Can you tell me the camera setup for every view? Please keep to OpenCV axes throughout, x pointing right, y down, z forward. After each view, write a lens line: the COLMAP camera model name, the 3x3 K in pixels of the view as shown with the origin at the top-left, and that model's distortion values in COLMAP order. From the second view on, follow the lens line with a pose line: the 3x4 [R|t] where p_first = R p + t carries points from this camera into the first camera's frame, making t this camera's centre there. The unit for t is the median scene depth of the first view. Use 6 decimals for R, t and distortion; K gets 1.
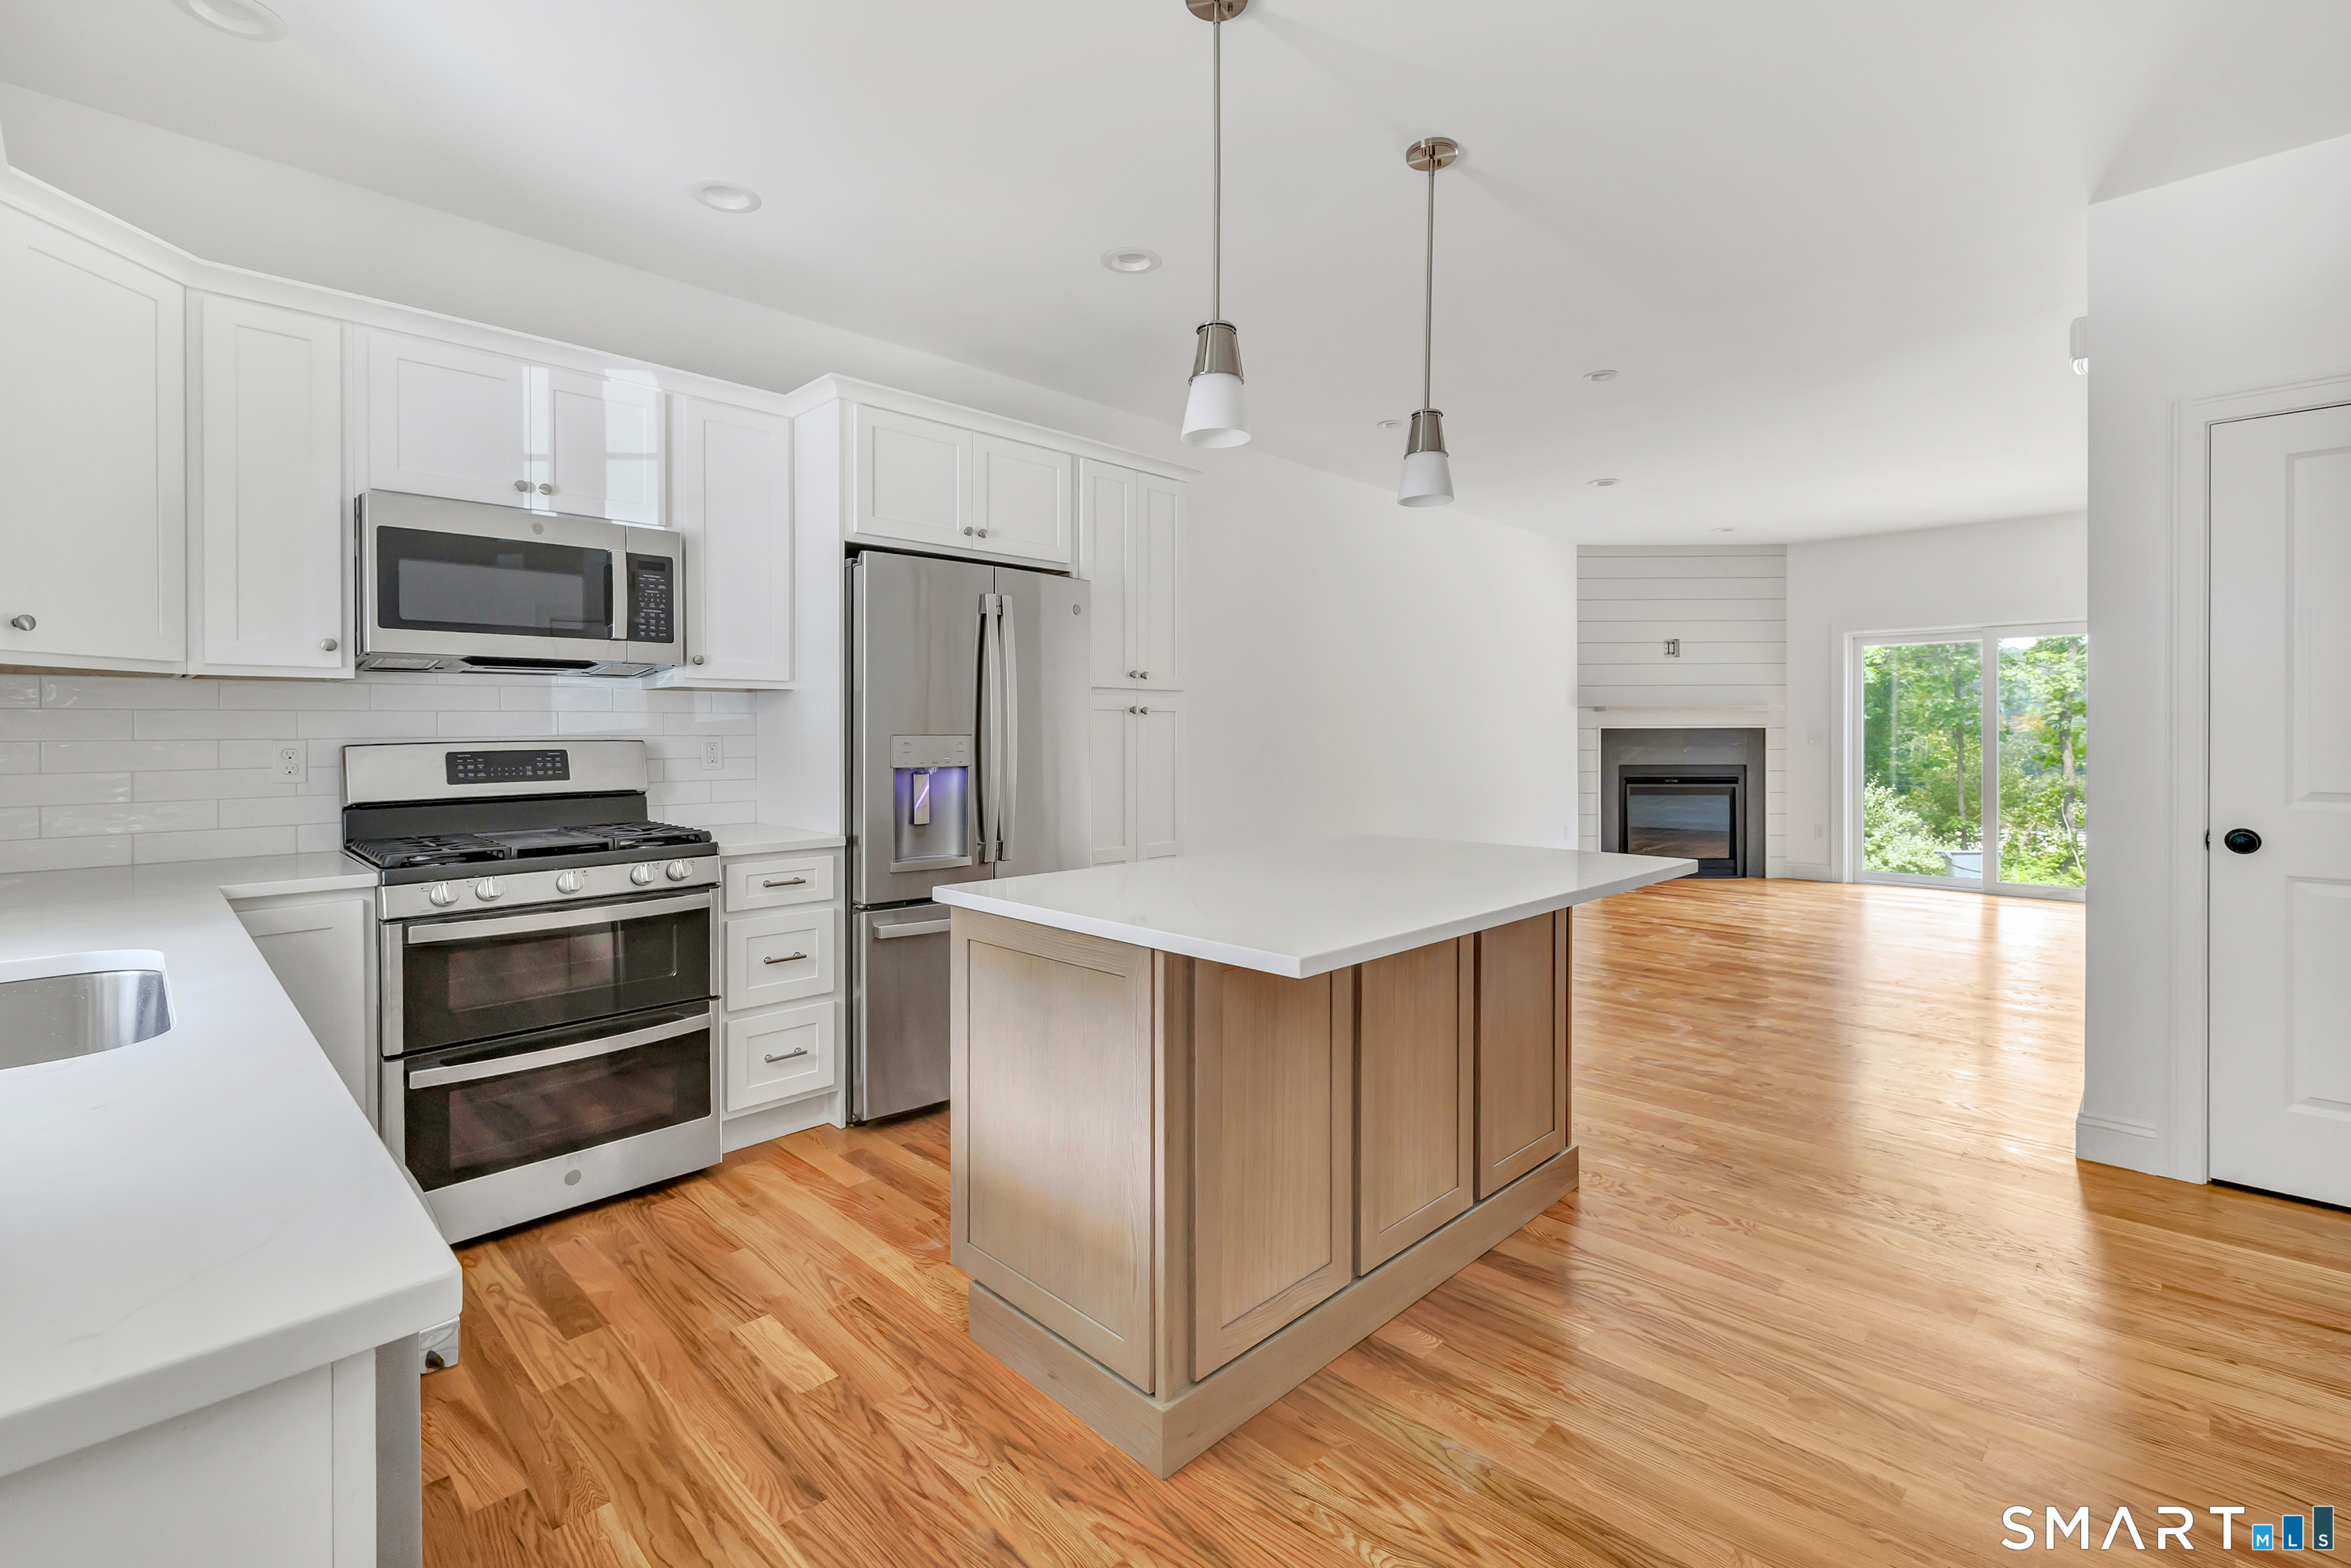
lens RADIAL K [[1019.1, 0, 1172.6], [0, 1019.1, 736.2], [0, 0, 1]] dist [-0.000694, -0.000389]
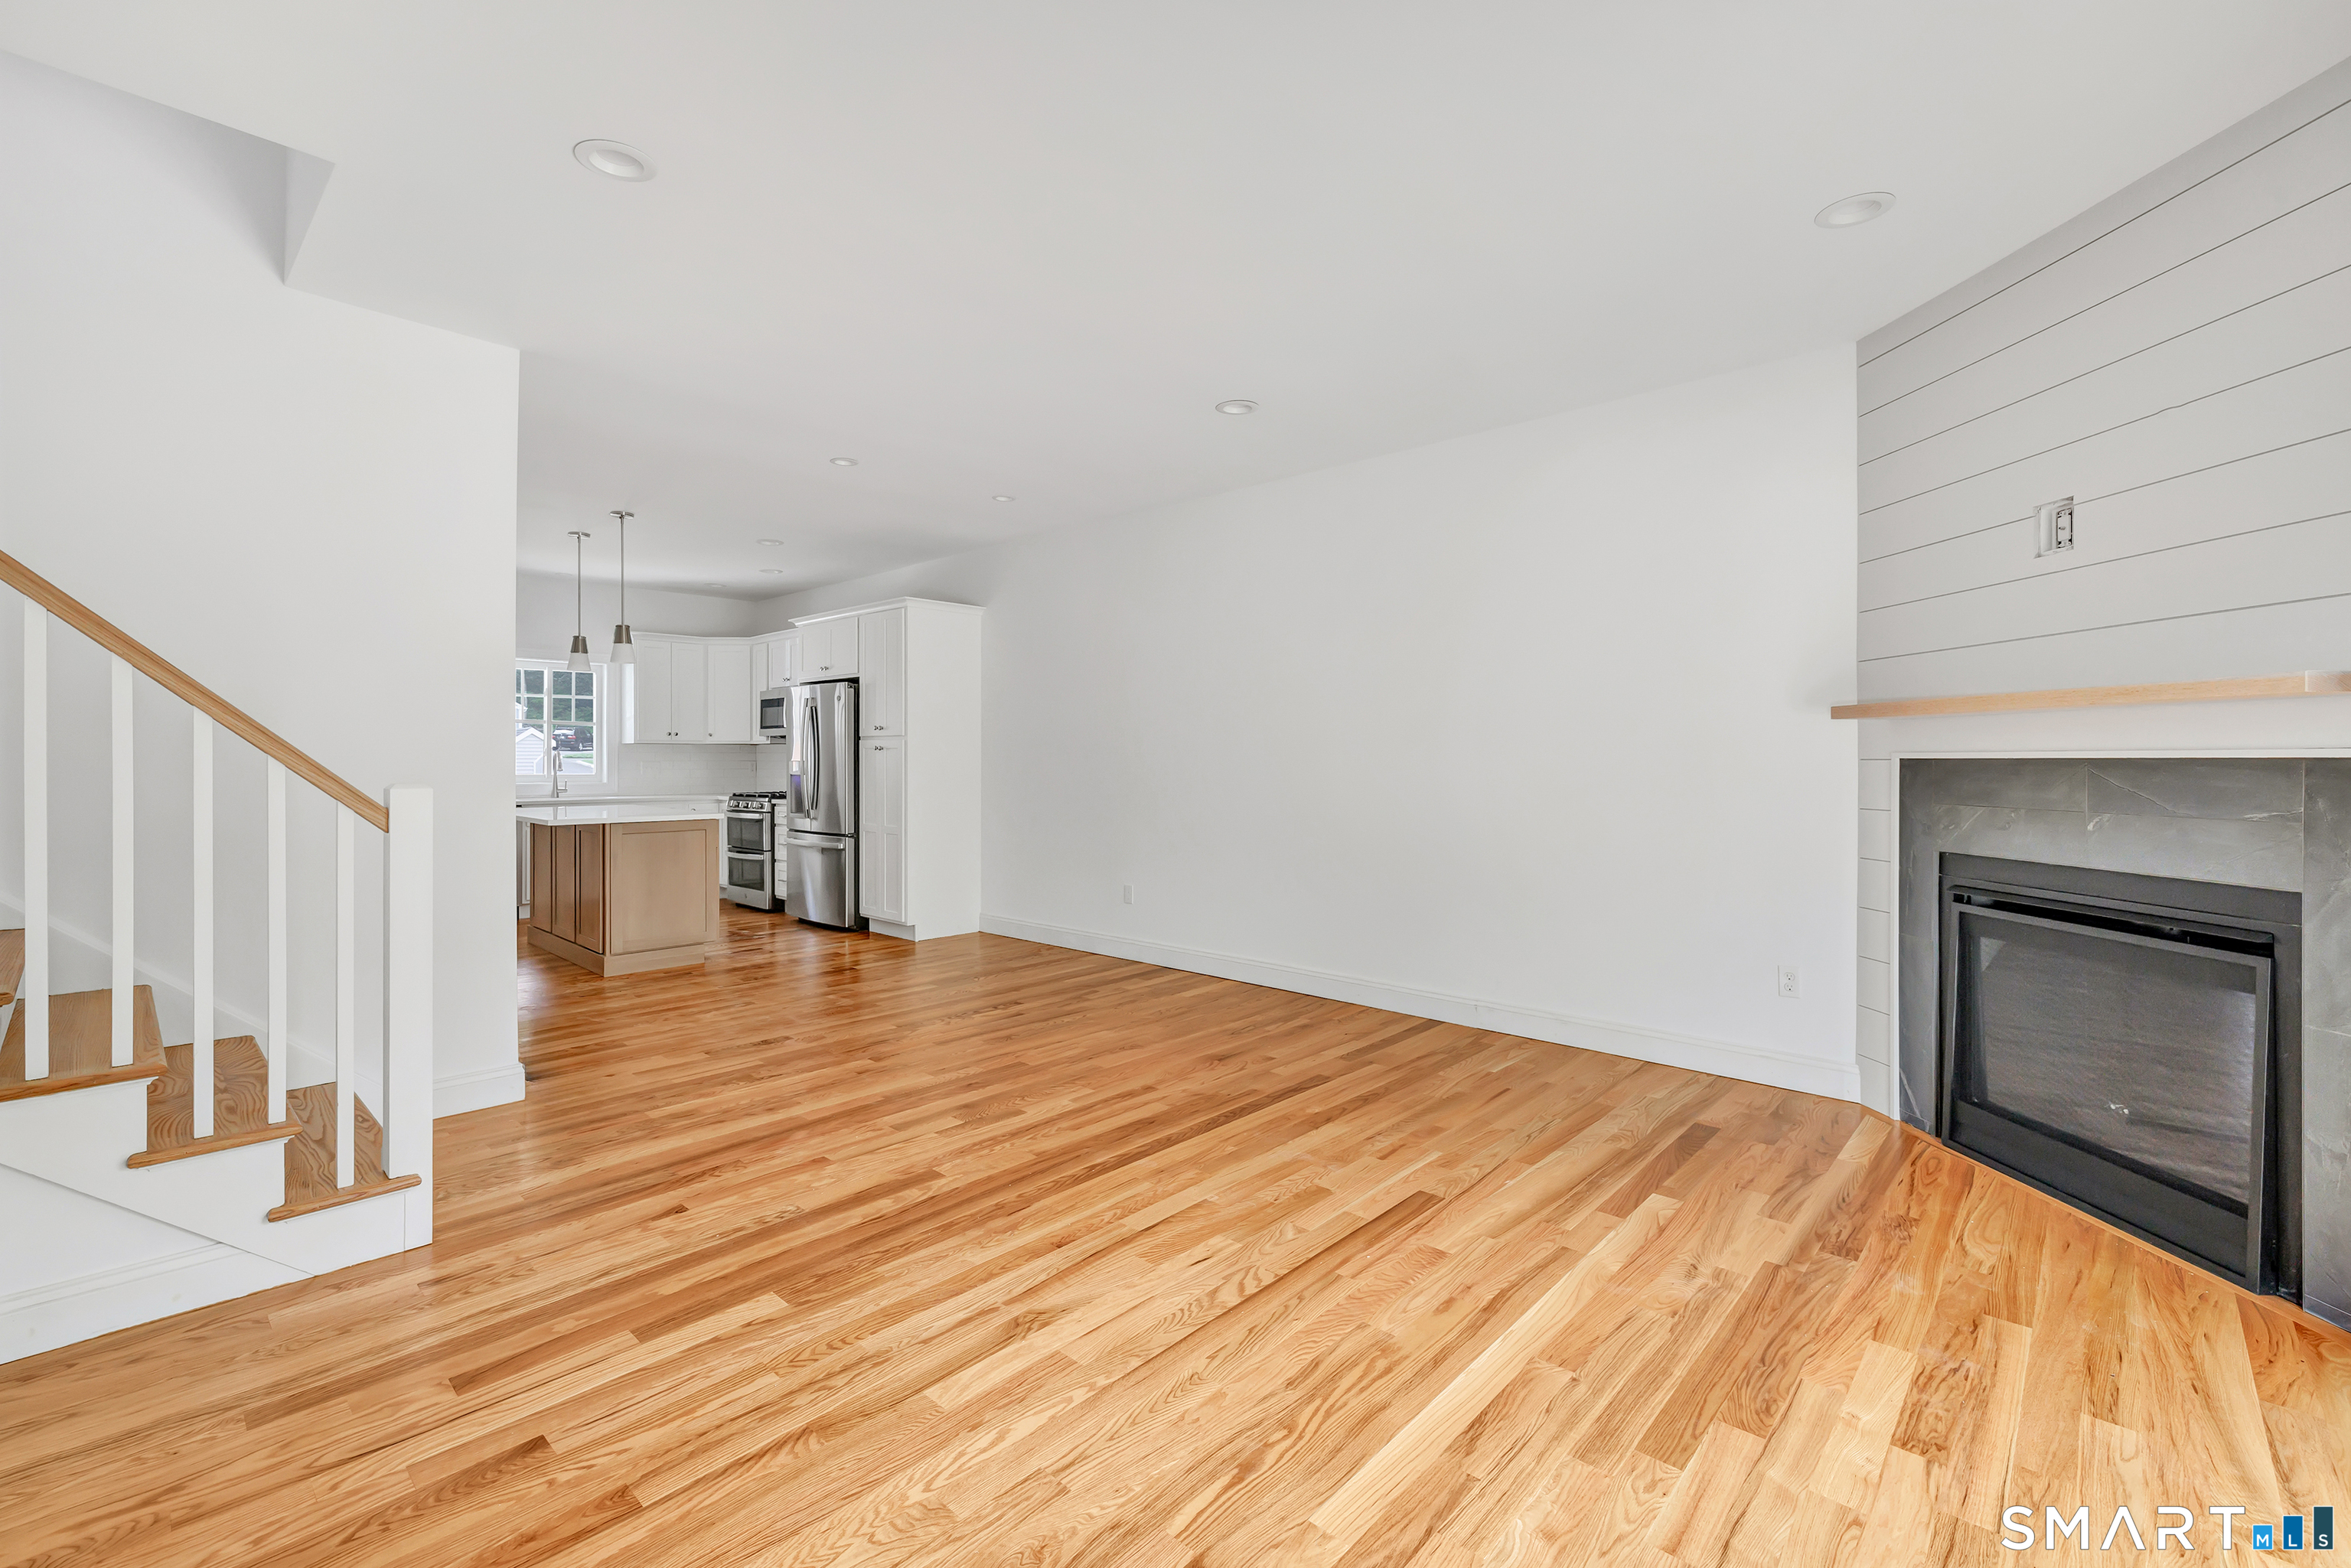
lens RADIAL K [[1019.8, 0, 1190.8], [0, 1019.8, 761.9], [0, 0, 1]] dist [-0.000255, -0.000027]
pose [[0.041460, 0.010858, -0.999081, 0.832203], [-0.001906, 0.999940, 0.010789, -0.010350], [0.999138, 0.001457, 0.041478, 0.700061]]
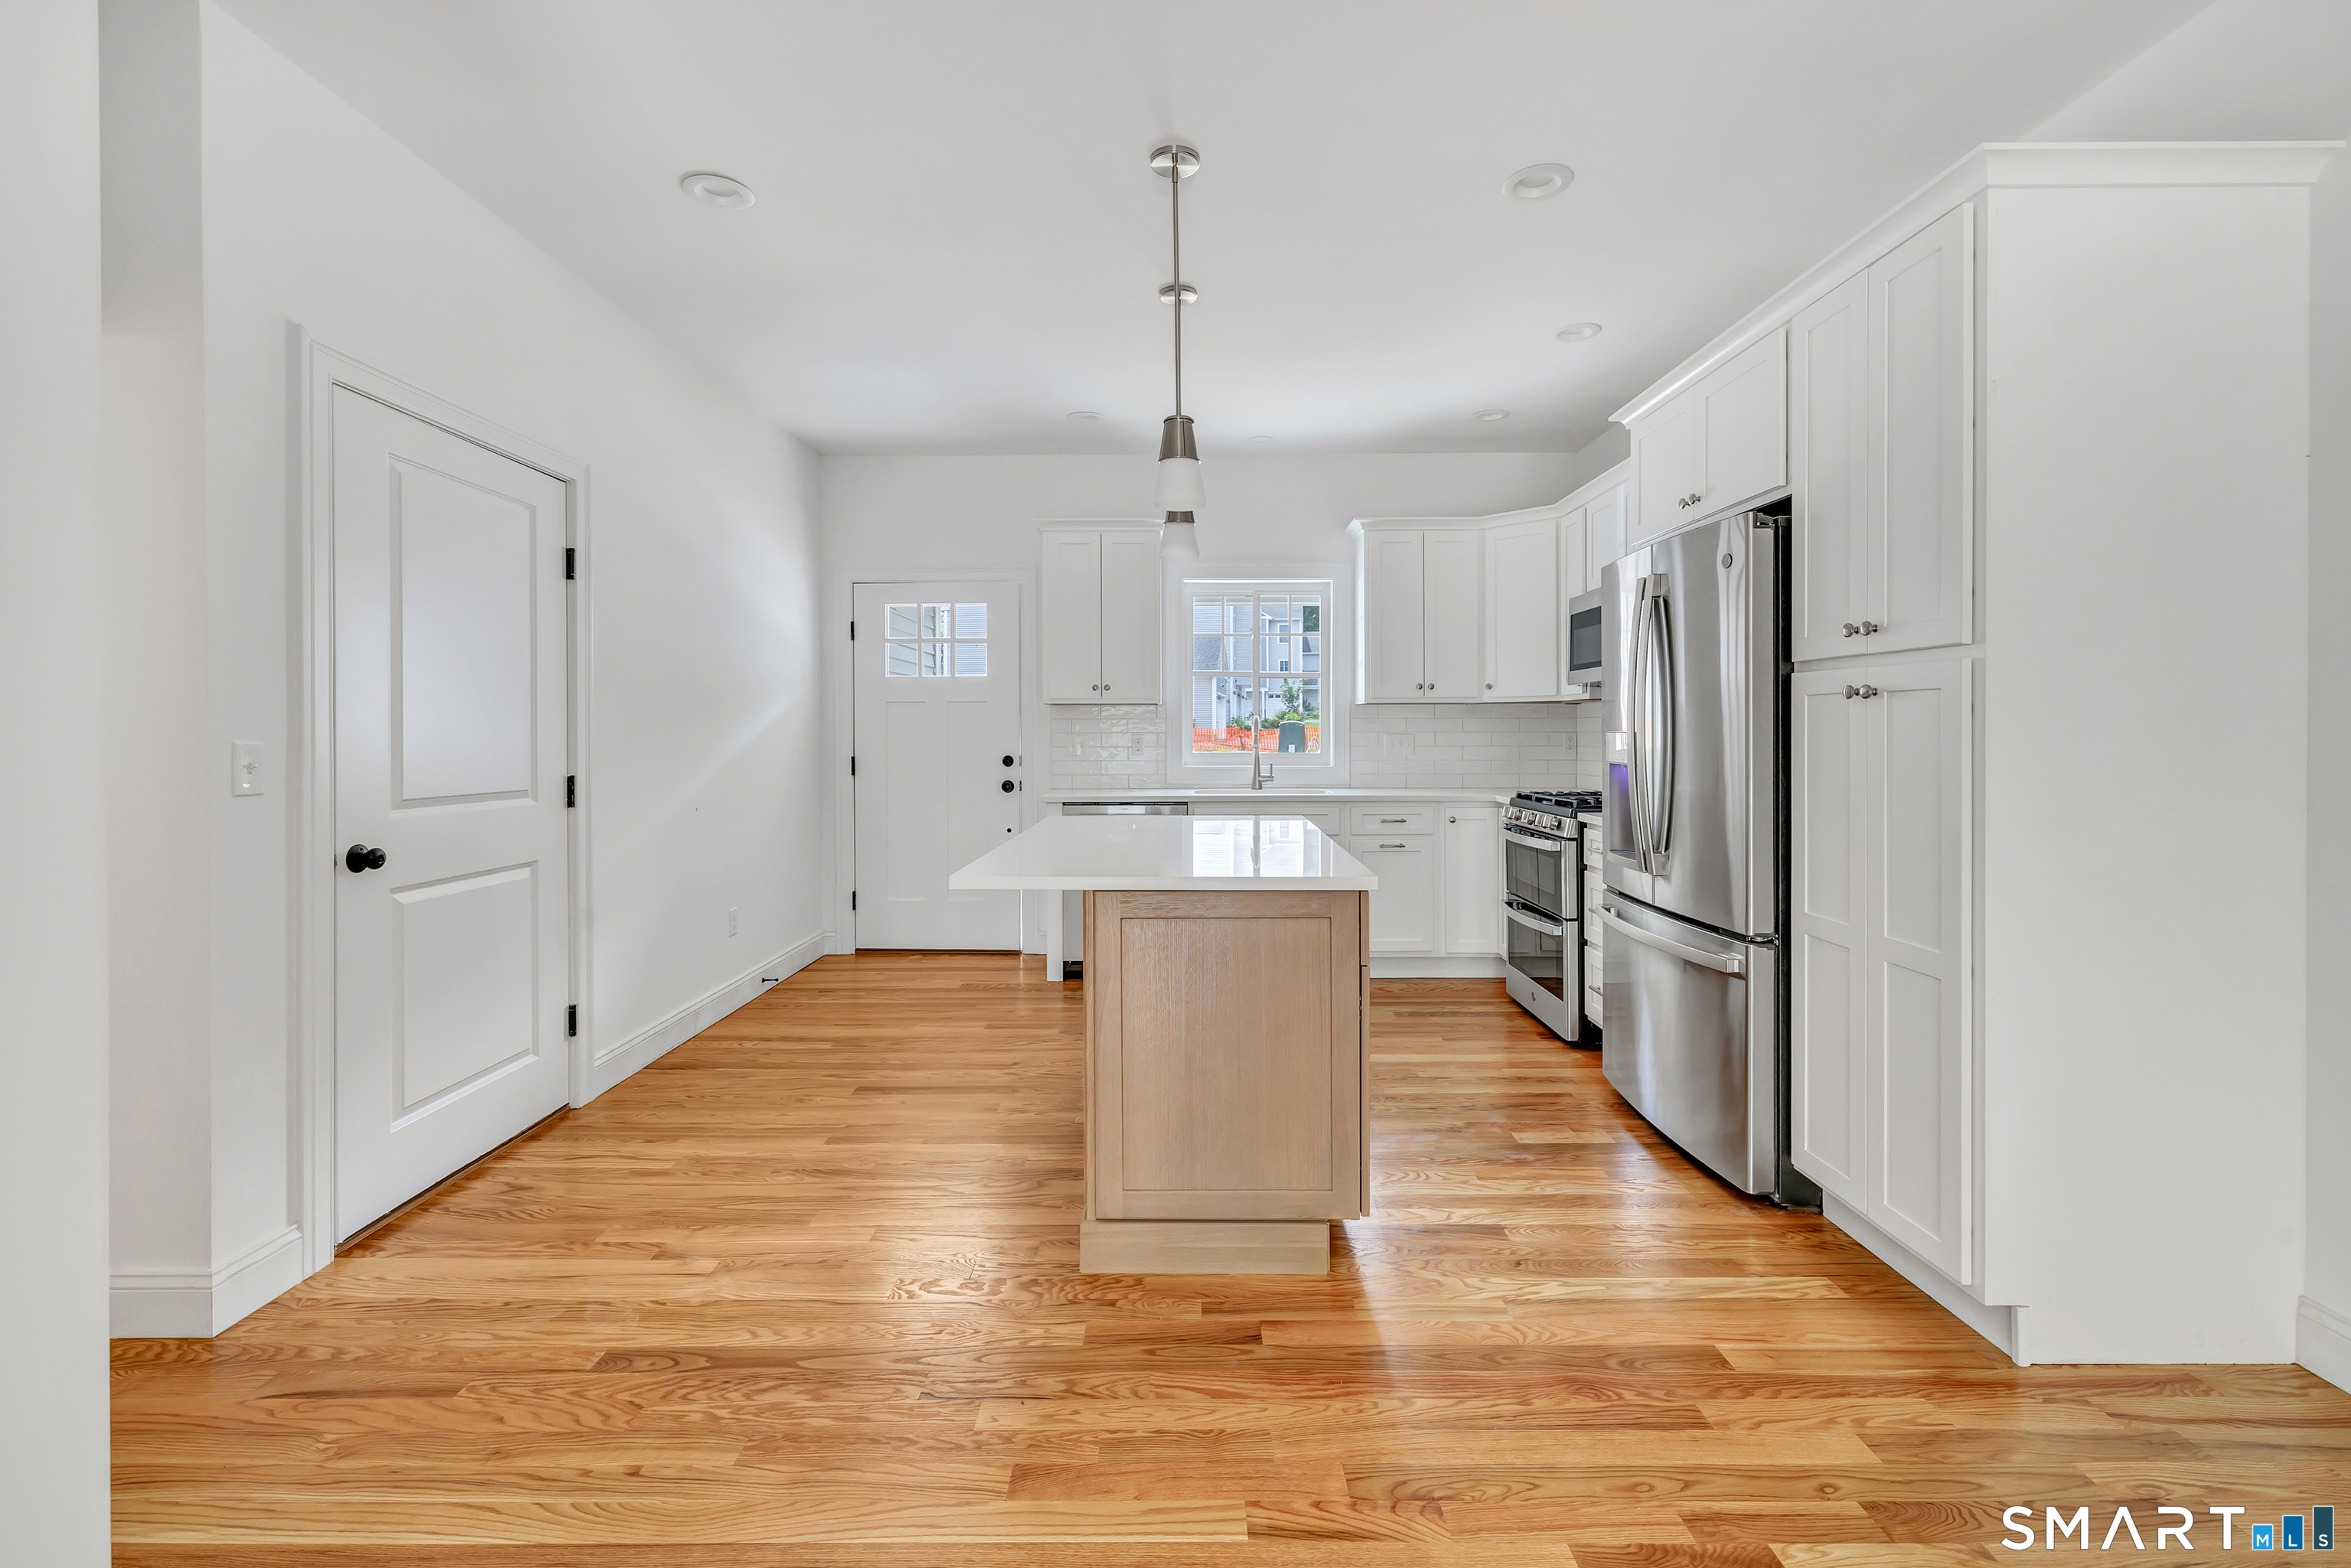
lens RADIAL K [[1019.1, 0, 1172.6], [0, 1019.1, 736.2], [0, 0, 1]] dist [-0.000694, -0.000389]
pose [[-0.714692, 0.013989, -0.699299, 0.305377], [0.007395, 0.999895, 0.012444, -0.005019], [0.699400, 0.003722, -0.714721, 0.544432]]
